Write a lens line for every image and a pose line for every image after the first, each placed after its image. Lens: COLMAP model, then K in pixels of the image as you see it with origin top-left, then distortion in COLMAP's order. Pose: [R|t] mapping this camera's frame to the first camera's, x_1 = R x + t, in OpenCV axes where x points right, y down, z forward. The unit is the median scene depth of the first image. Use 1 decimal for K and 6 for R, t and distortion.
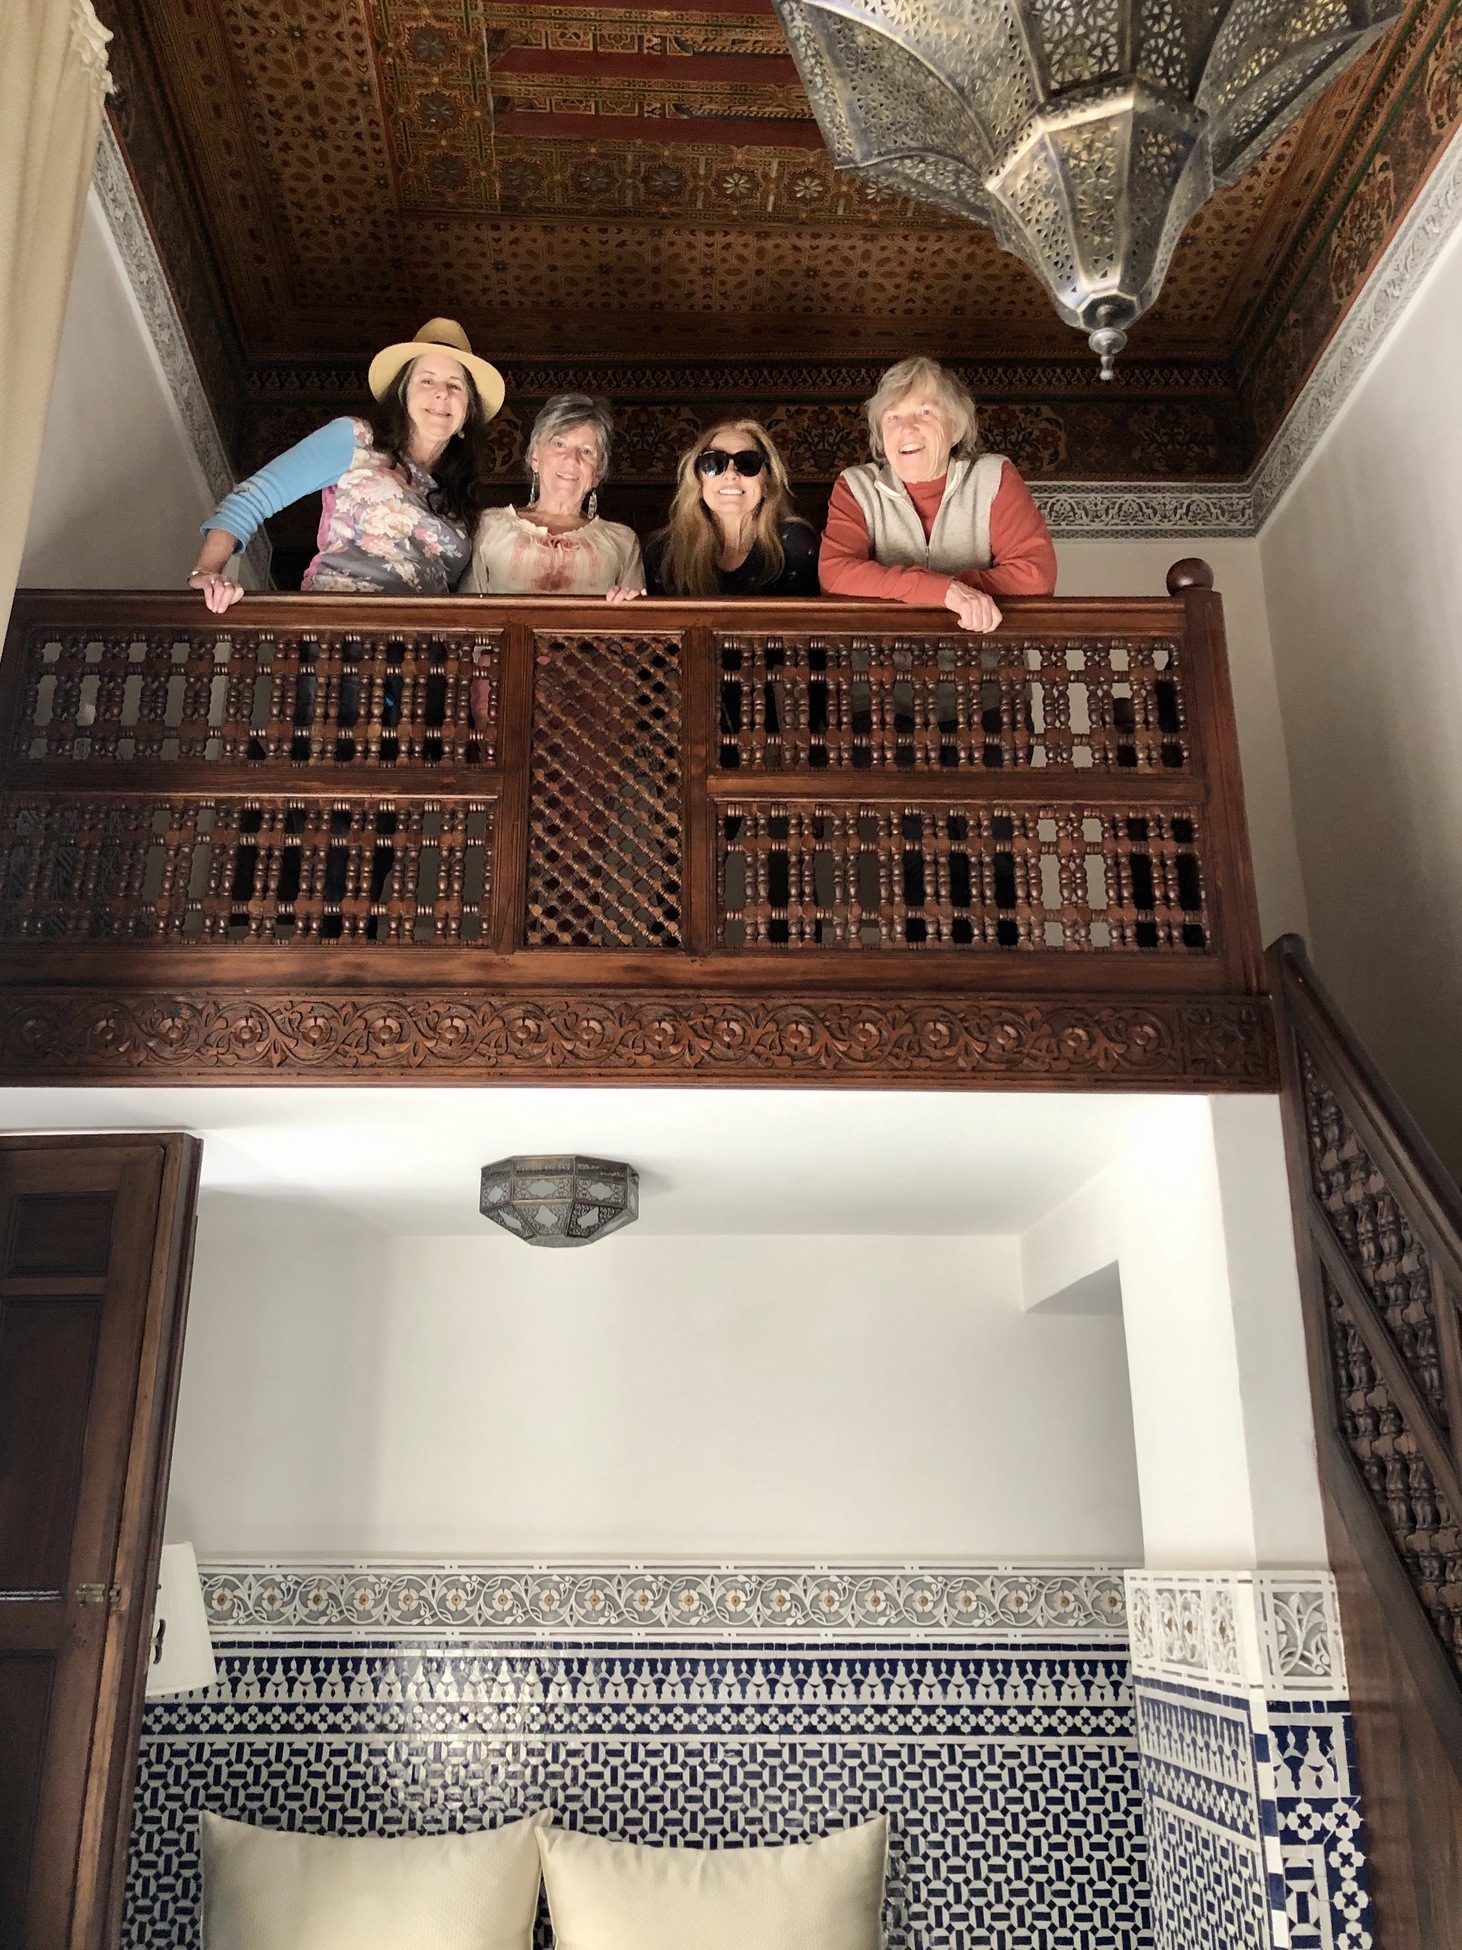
lens RADIAL K [[1598.3, 0, 757.2], [0, 1598.3, 1006.4], [0, 0, 1]] dist [0.017832, -0.020629]
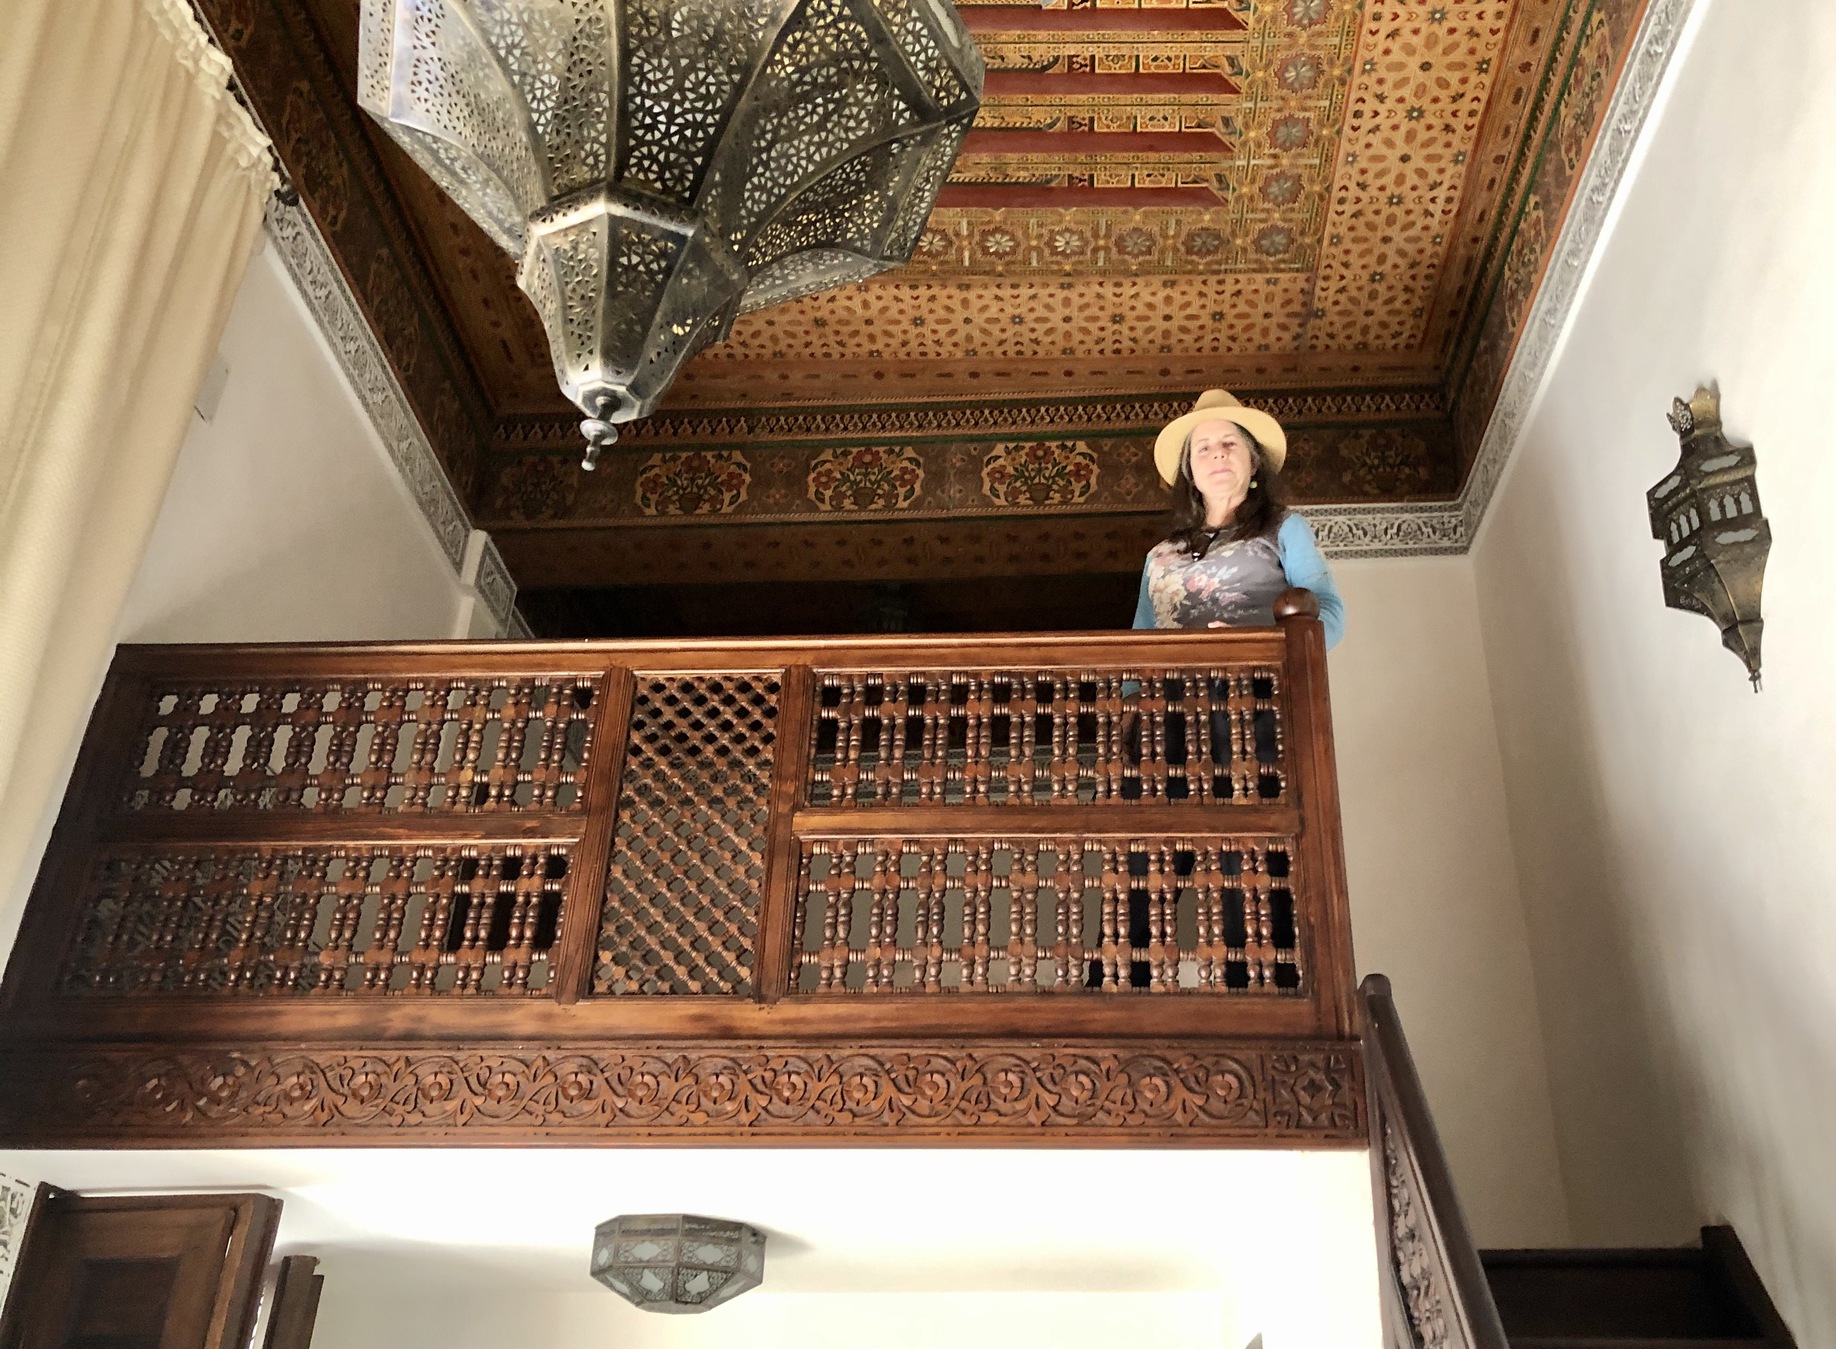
lens RADIAL K [[1633.0, 0, 1009.7], [0, 1633.0, 739.4], [0, 0, 1]] dist [0.026457, -0.057226]
pose [[0.998376, -0.020711, -0.053070, 0.153573], [0.011215, 0.984798, -0.173338, -0.014855], [0.055853, 0.172462, 0.983431, 0.016797]]
